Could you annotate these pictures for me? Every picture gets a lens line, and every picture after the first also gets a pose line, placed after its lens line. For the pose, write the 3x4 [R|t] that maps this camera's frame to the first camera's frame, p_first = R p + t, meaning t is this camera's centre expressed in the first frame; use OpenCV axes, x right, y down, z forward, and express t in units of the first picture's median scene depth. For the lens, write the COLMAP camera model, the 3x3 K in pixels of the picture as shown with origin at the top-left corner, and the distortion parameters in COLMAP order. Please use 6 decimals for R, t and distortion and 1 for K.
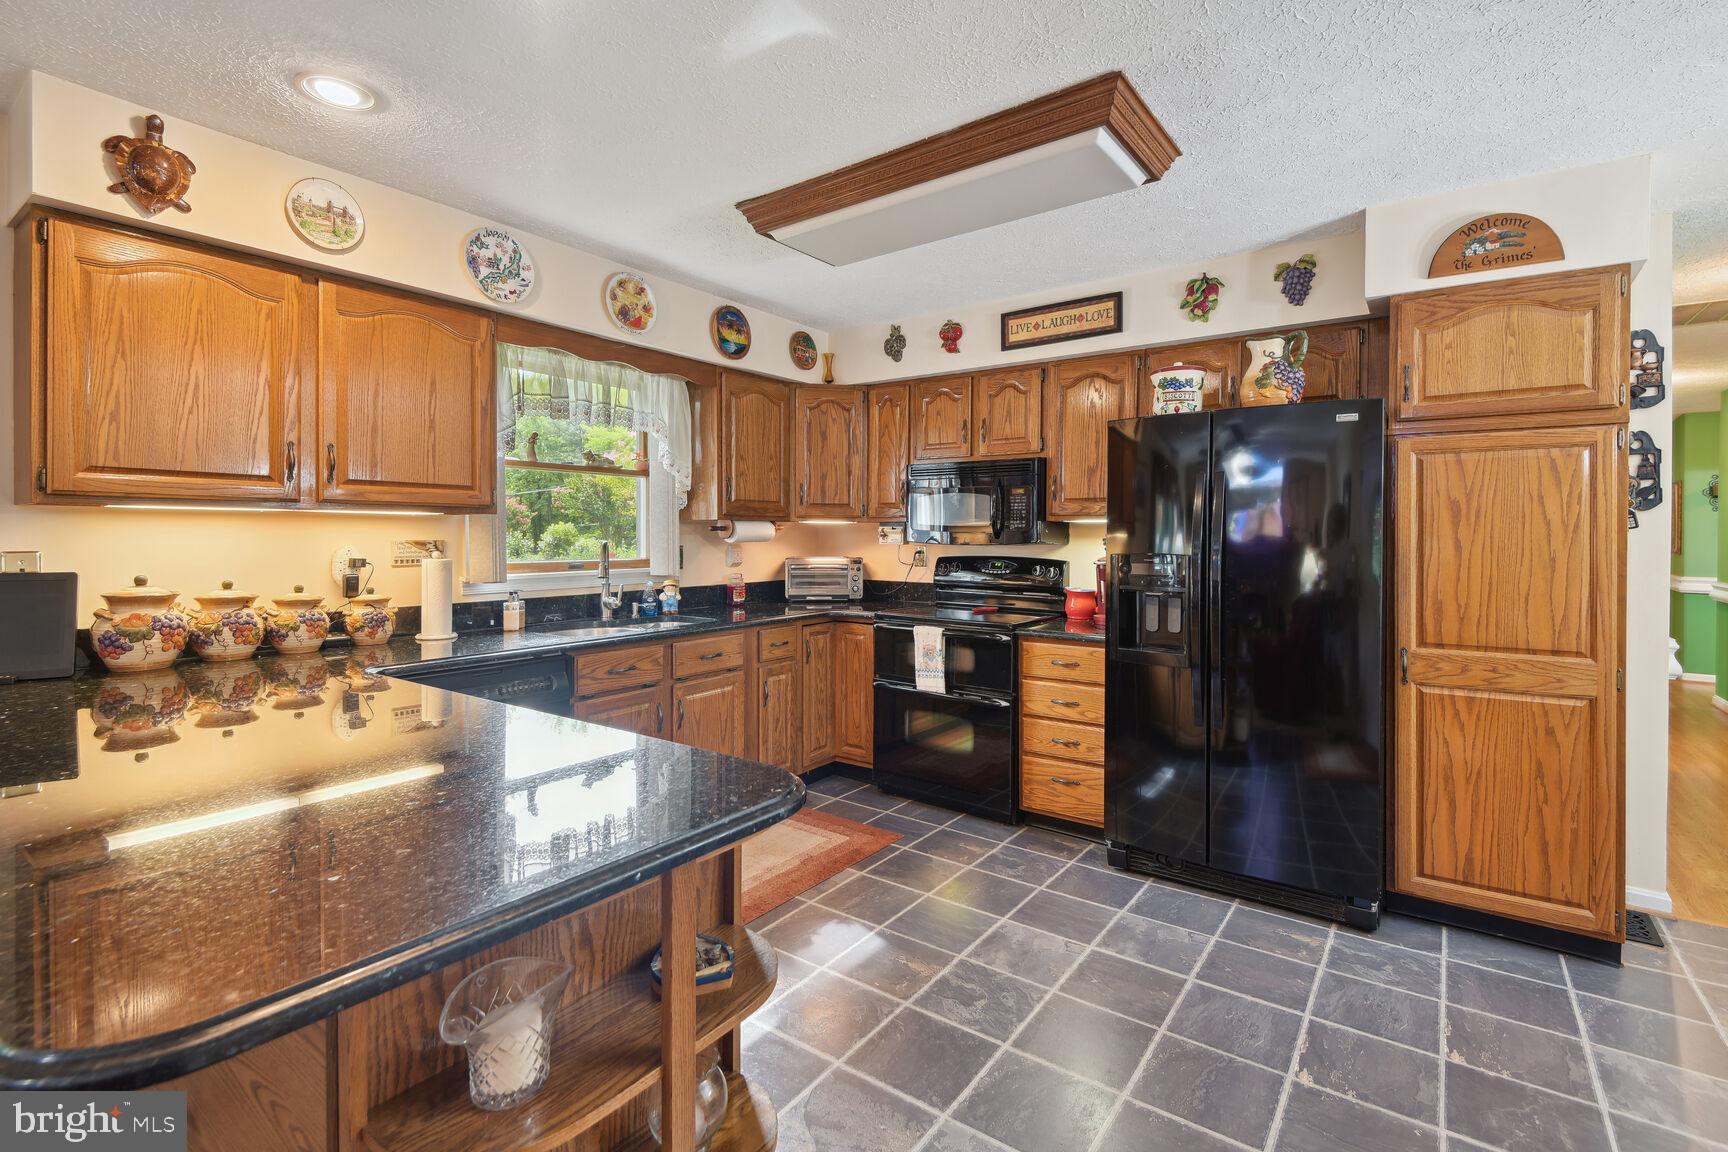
lens RADIAL K [[788.0, 0, 859.2], [0, 788.0, 544.5], [0, 0, 1]] dist [0.016800, -0.027104]
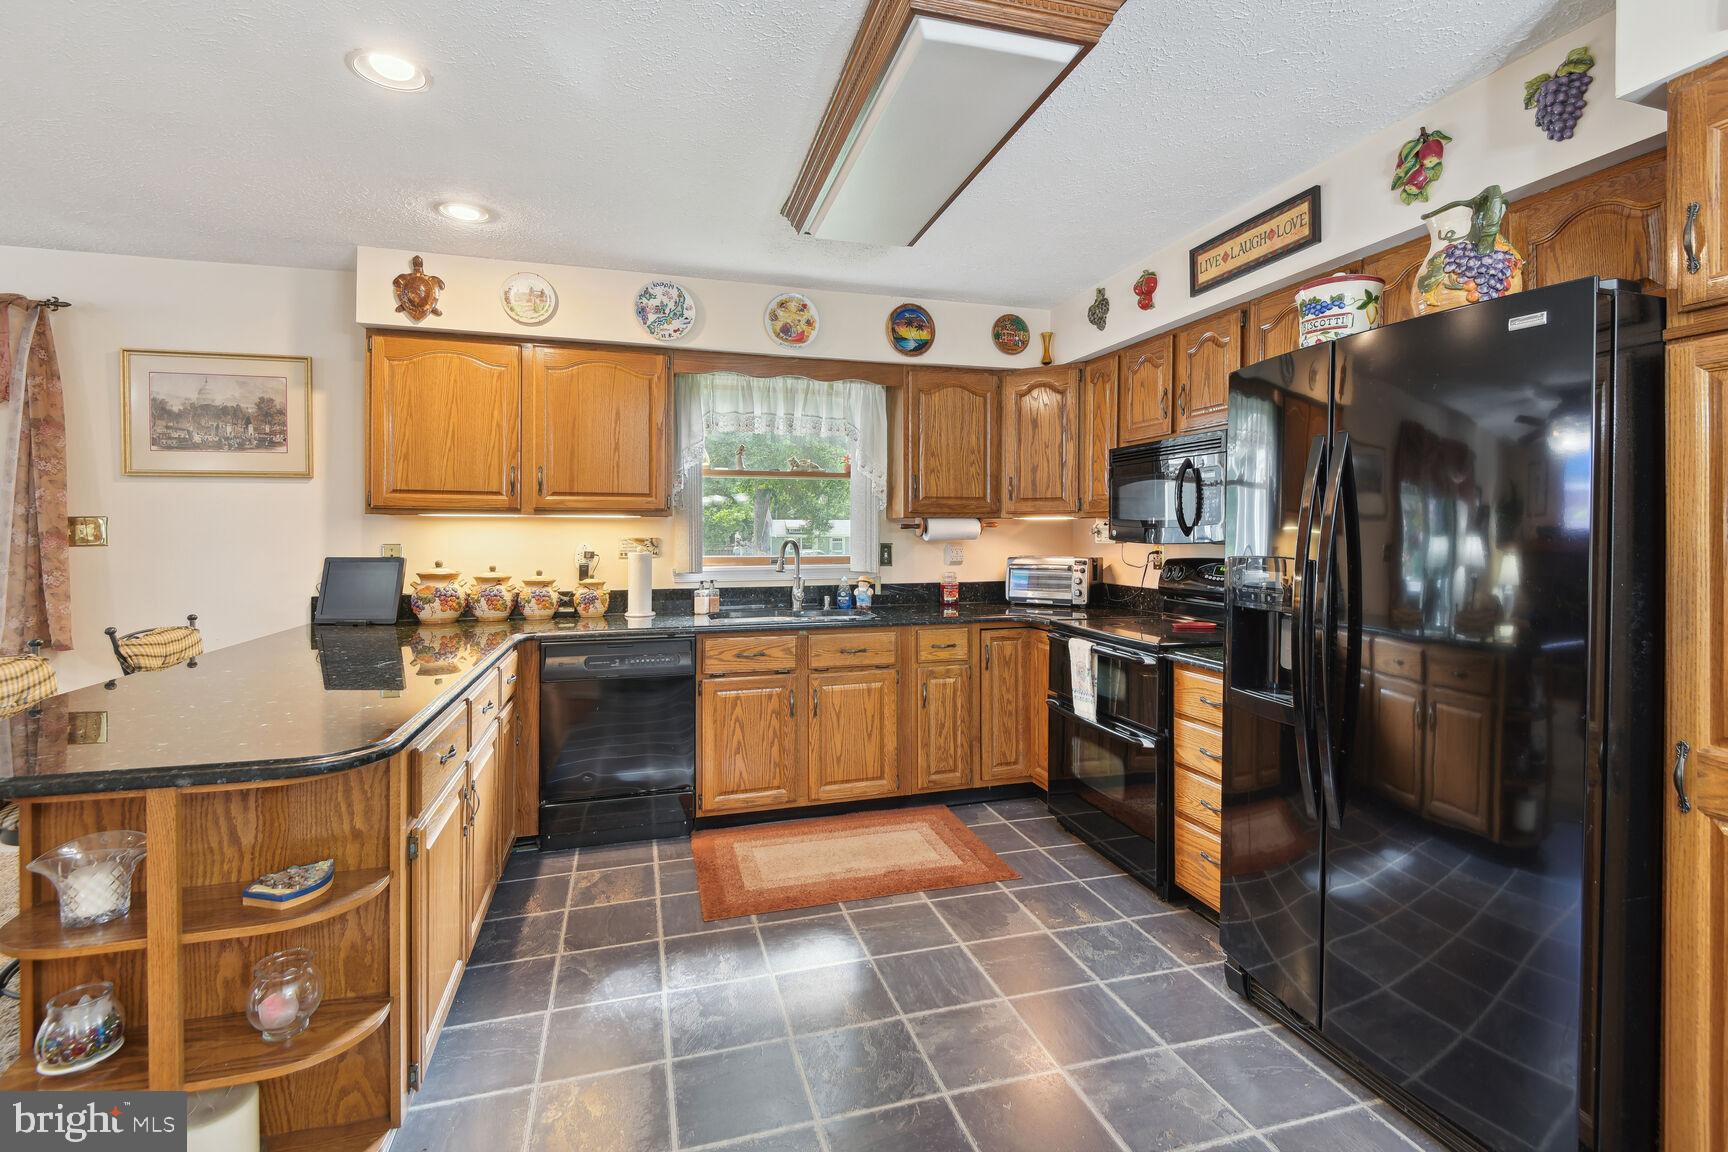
lens RADIAL K [[779.3, 0, 857.5], [0, 779.3, 536.8], [0, 0, 1]] dist [0.019306, -0.026911]
pose [[0.793129, -0.000797, -0.609054, 0.449091], [-0.004365, 0.999966, -0.006993, 0.000413], [0.609039, 0.008205, 0.793098, 0.207740]]
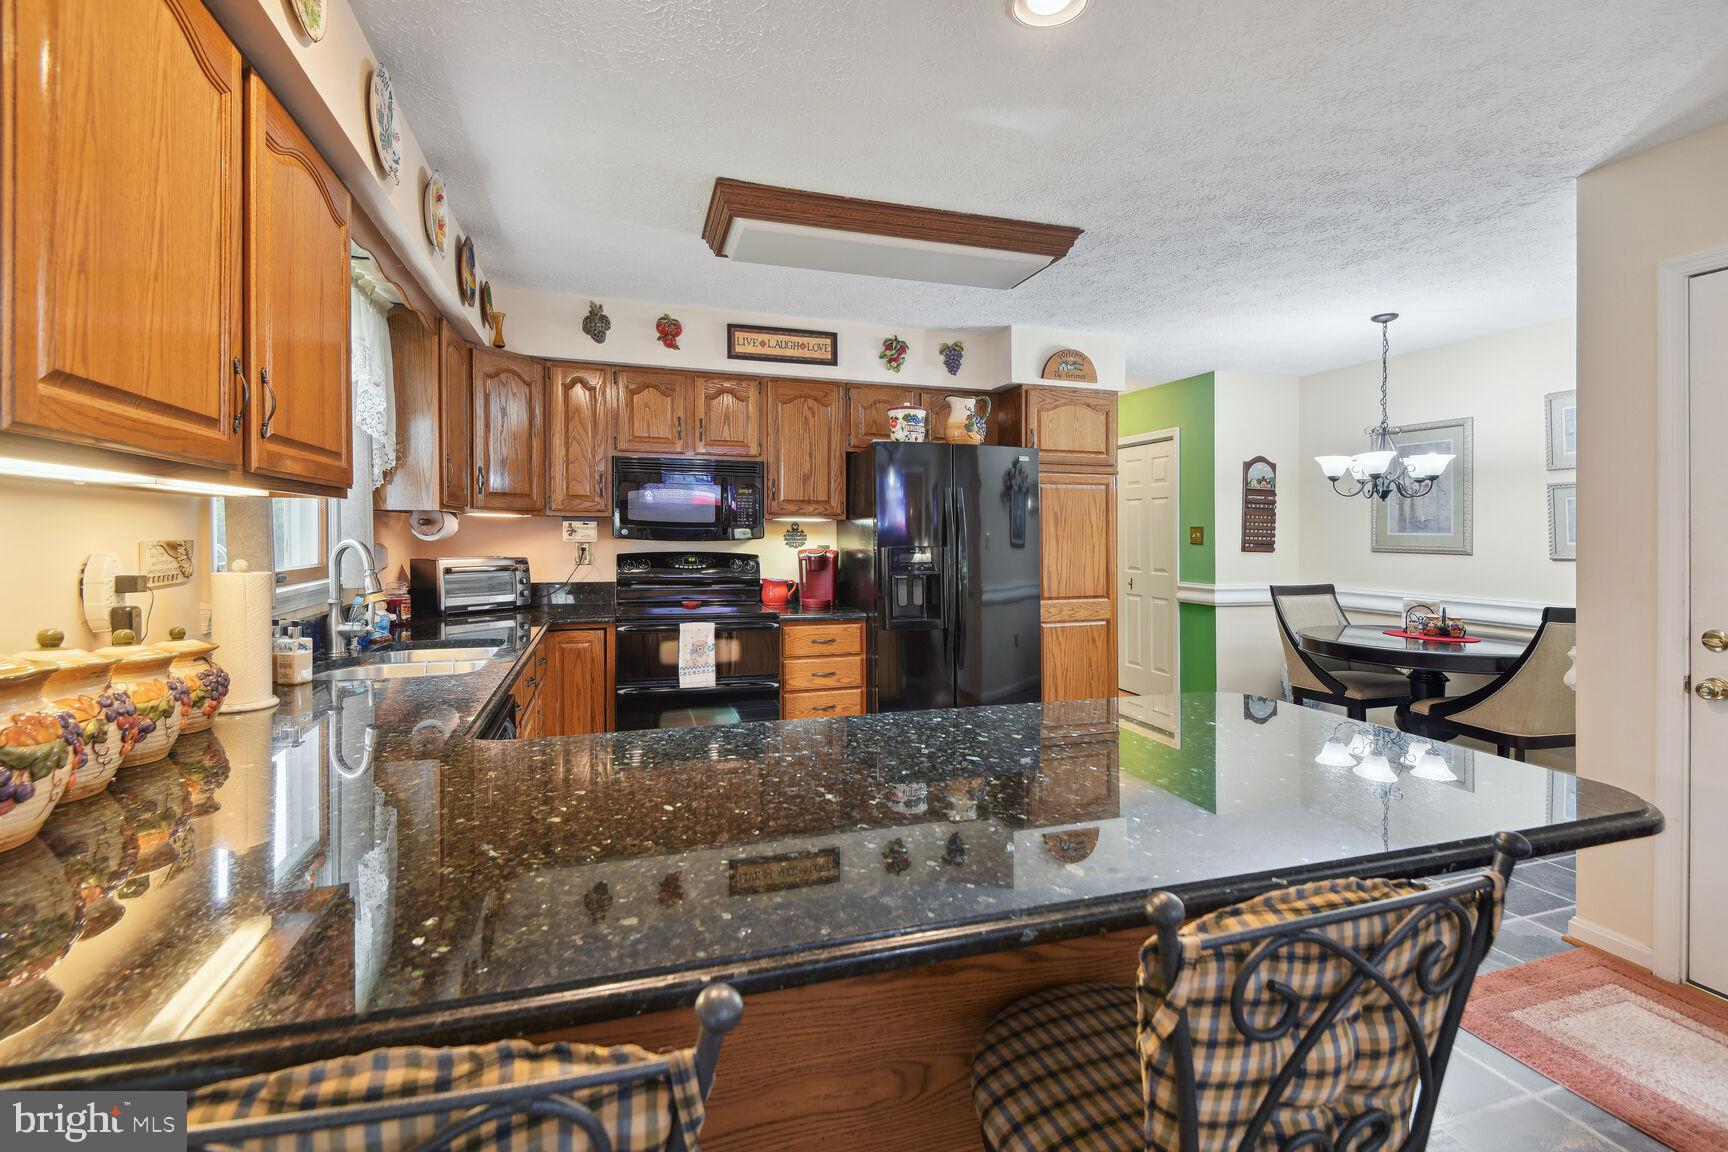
lens RADIAL K [[794.2, 0, 876.2], [0, 794.2, 534.6], [0, 0, 1]] dist [0.019911, -0.017548]
pose [[0.571198, -0.002410, 0.820809, -0.672298], [0.005953, 0.999982, -0.001207, -0.006093], [-0.820791, 0.005576, 0.571202, 0.257834]]
